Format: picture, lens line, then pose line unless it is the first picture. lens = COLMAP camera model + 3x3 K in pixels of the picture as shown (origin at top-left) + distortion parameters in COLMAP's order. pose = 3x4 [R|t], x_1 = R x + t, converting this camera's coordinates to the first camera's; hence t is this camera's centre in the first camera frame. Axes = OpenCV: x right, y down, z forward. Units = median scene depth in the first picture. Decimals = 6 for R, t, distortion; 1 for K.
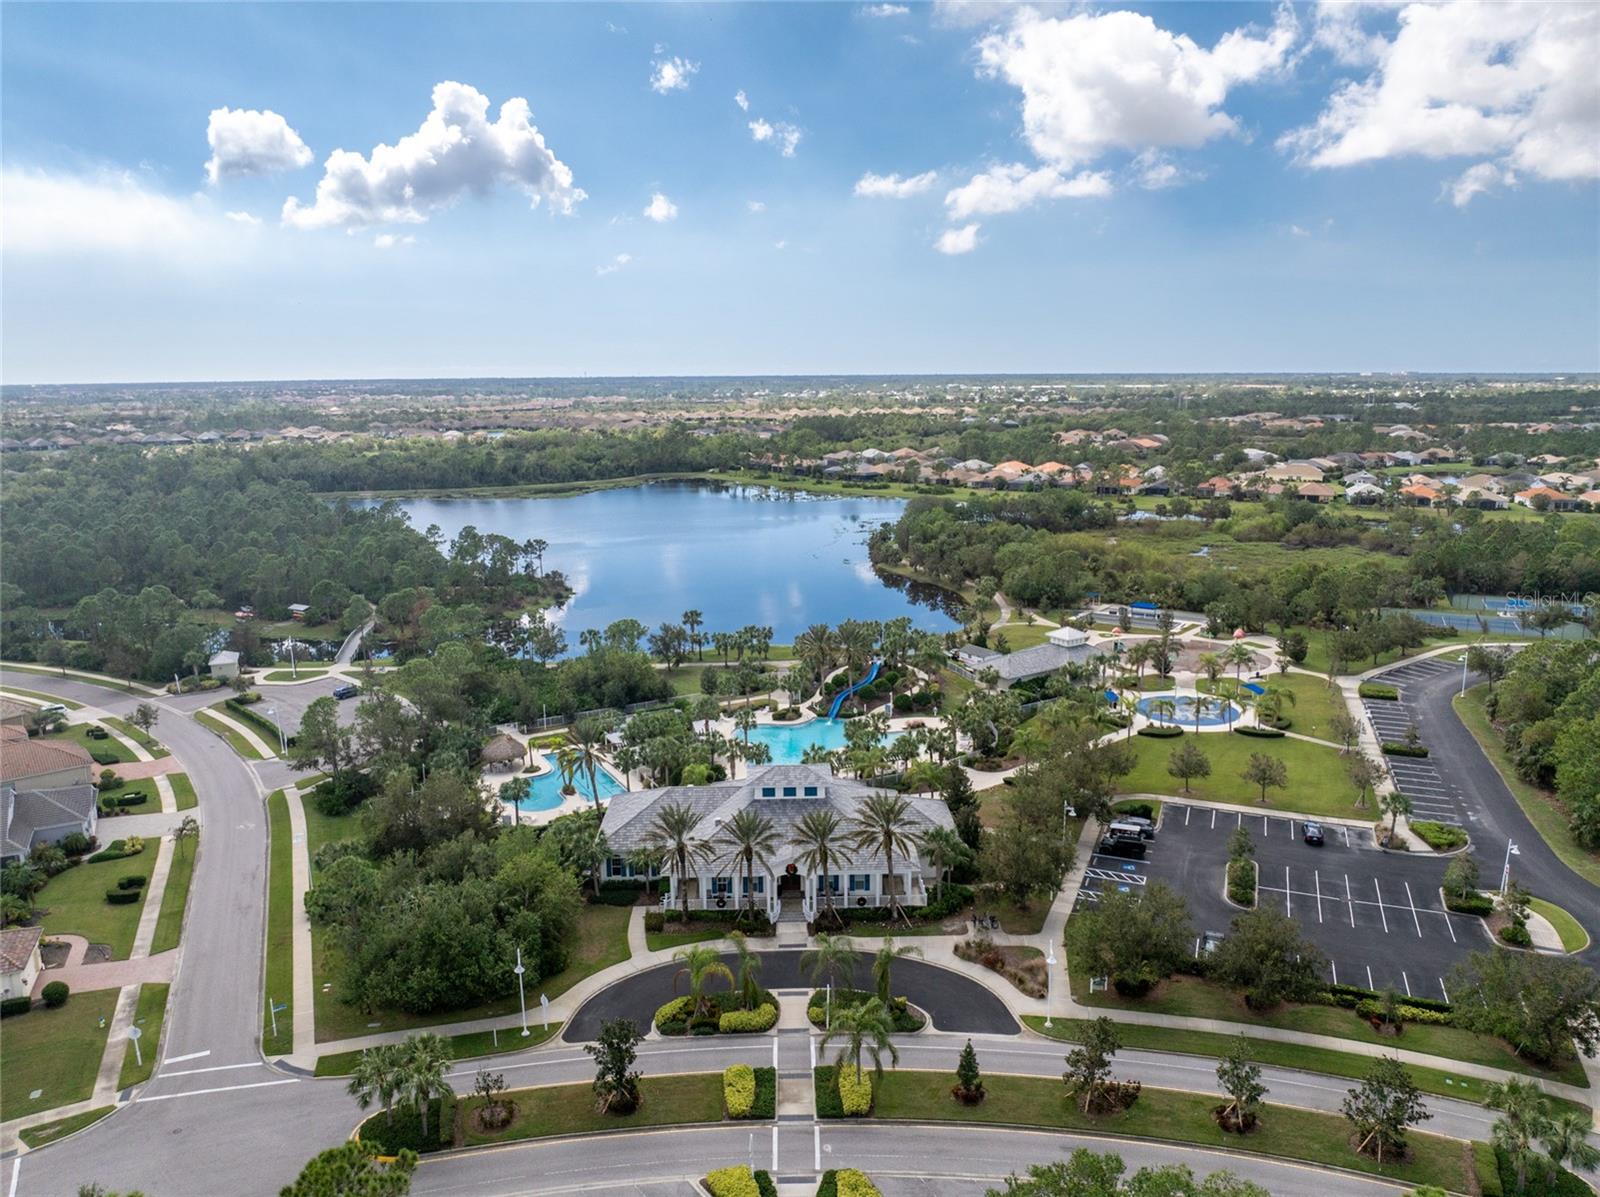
lens RADIAL K [[1135.5, 0, 796.6], [0, 1135.5, 604.6], [0, 0, 1]] dist [-0.037877, 0.003319]
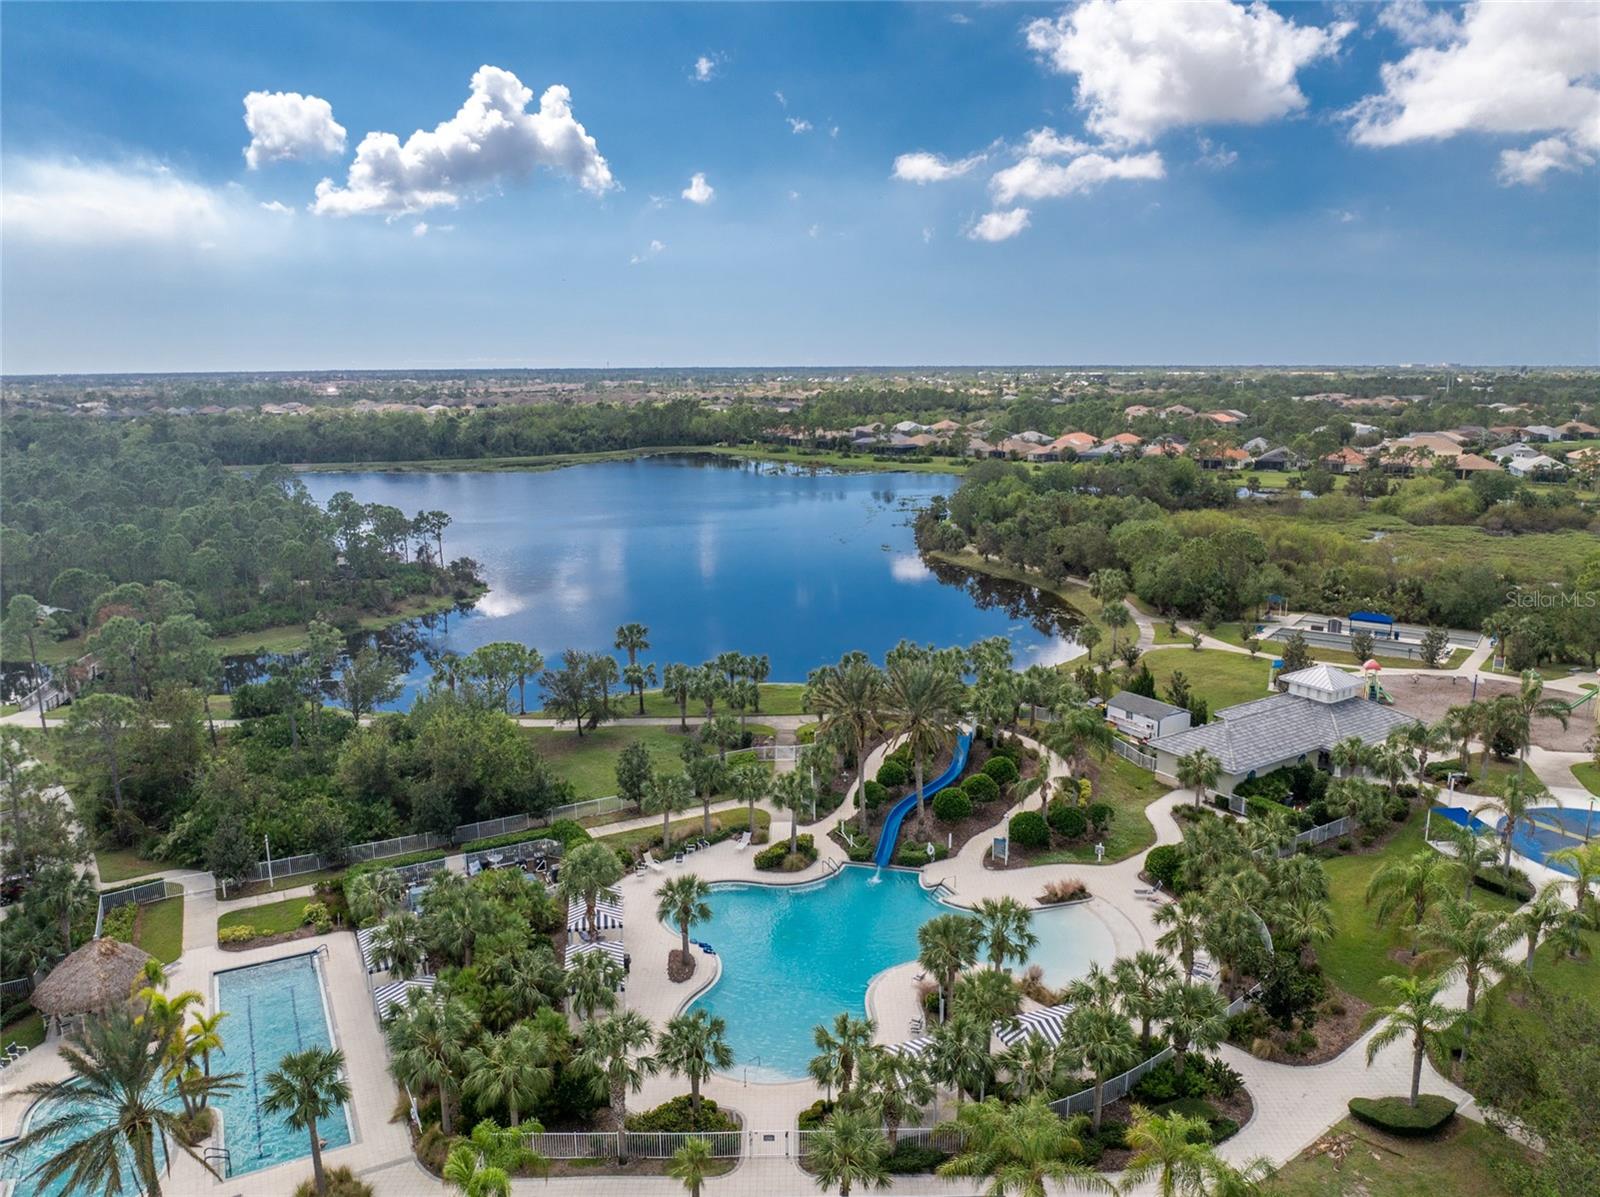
lens RADIAL K [[1135.5, 0, 796.6], [0, 1135.5, 604.6], [0, 0, 1]] dist [-0.037877, 0.003319]
pose [[0.999764, 0.006541, -0.020727, 0.004146], [-0.006426, 0.999964, 0.005609, -0.008929], [0.020763, -0.005474, 0.999769, 0.436334]]
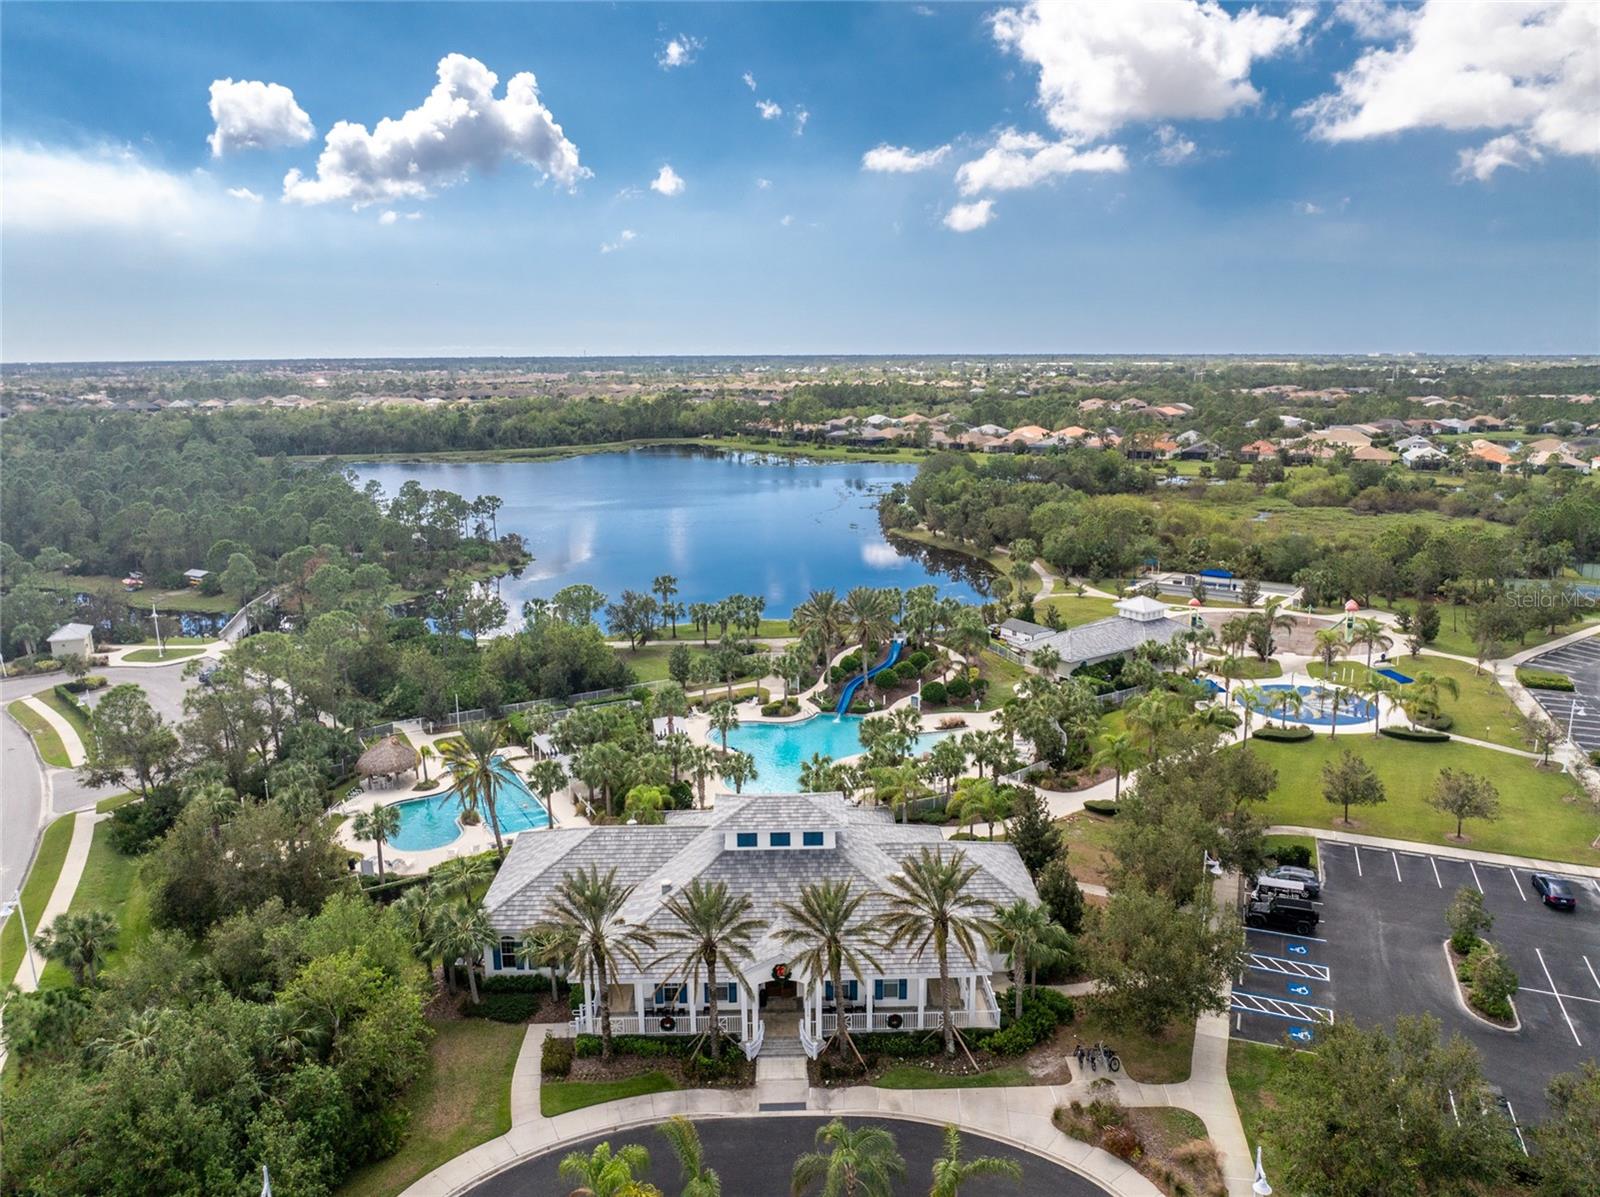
lens RADIAL K [[1135.5, 0, 796.6], [0, 1135.5, 604.6], [0, 0, 1]] dist [-0.037877, 0.003319]
pose [[0.999995, 0.003012, -0.000650, 0.001788], [-0.003001, 0.999870, 0.015854, 0.013069], [0.000698, -0.015852, 0.999874, 0.204177]]
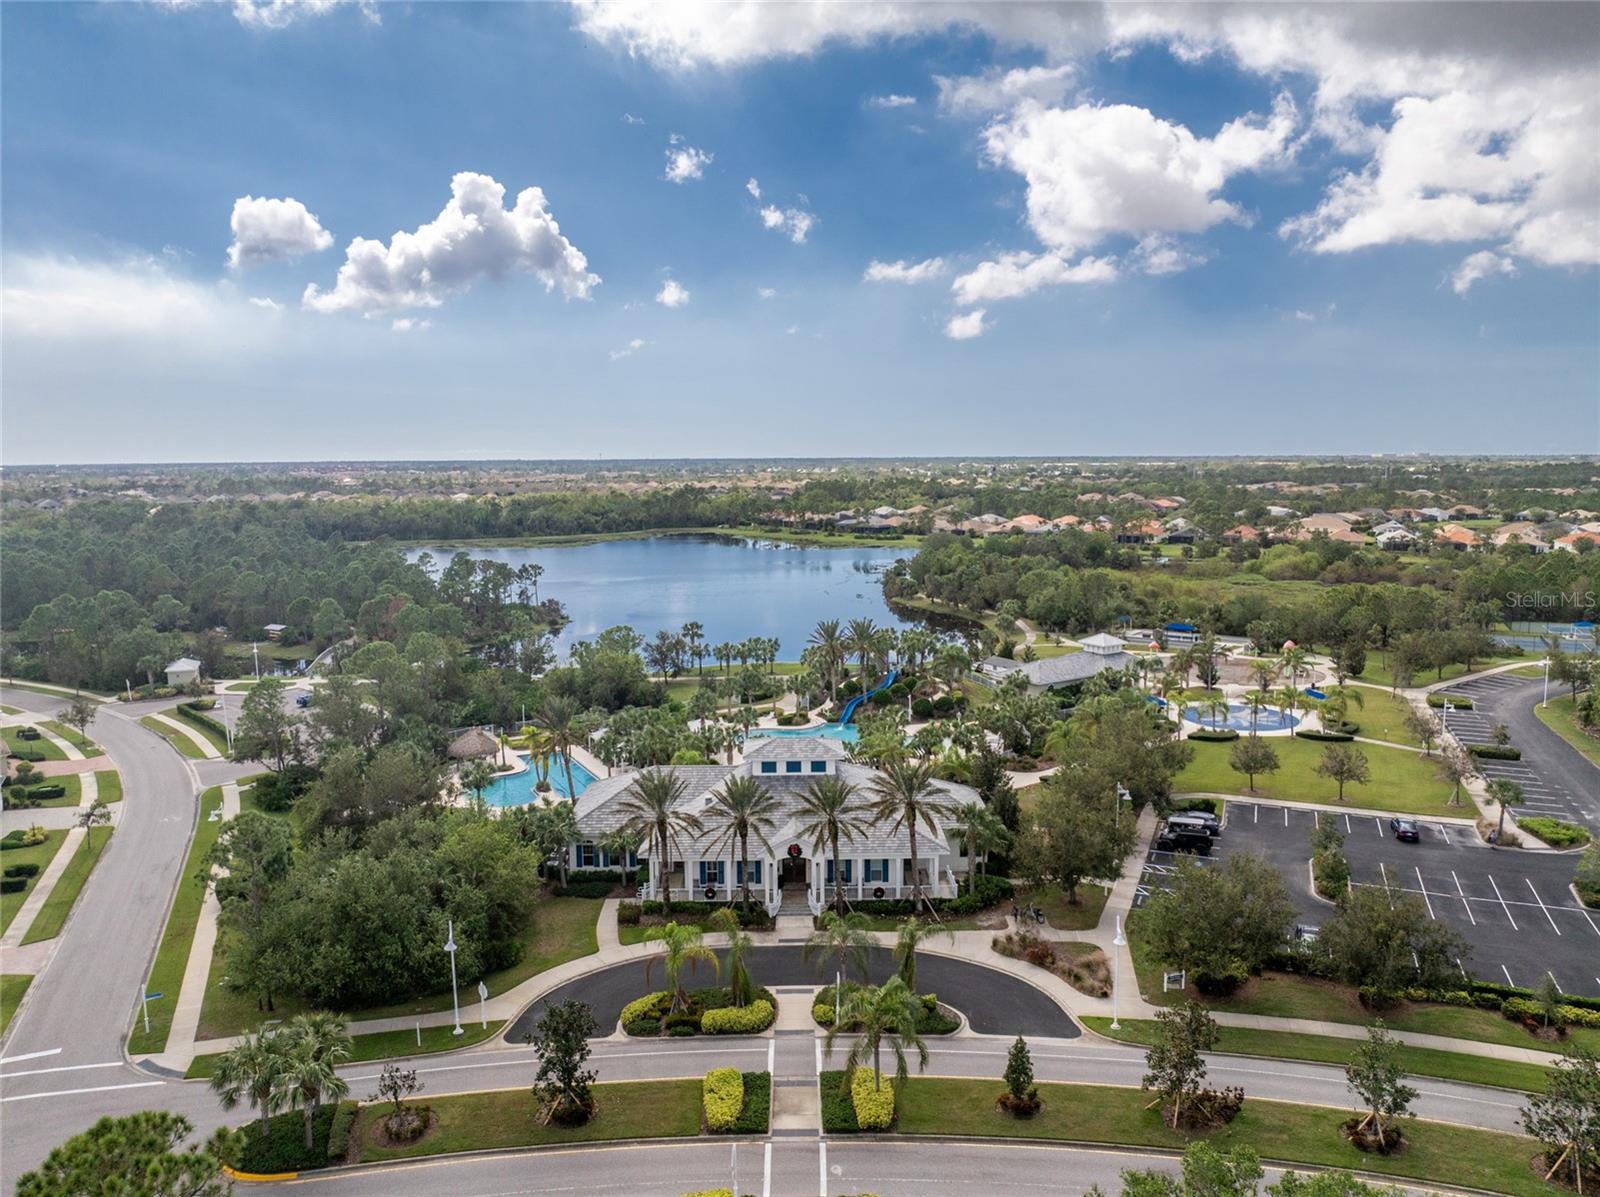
lens RADIAL K [[1135.5, 0, 796.6], [0, 1135.5, 604.6], [0, 0, 1]] dist [-0.037877, 0.003319]
pose [[0.999936, 0.002741, -0.010991, 0.002881], [-0.003532, 0.997358, -0.072561, 0.059036], [0.010763, 0.072595, 0.997303, 0.081187]]
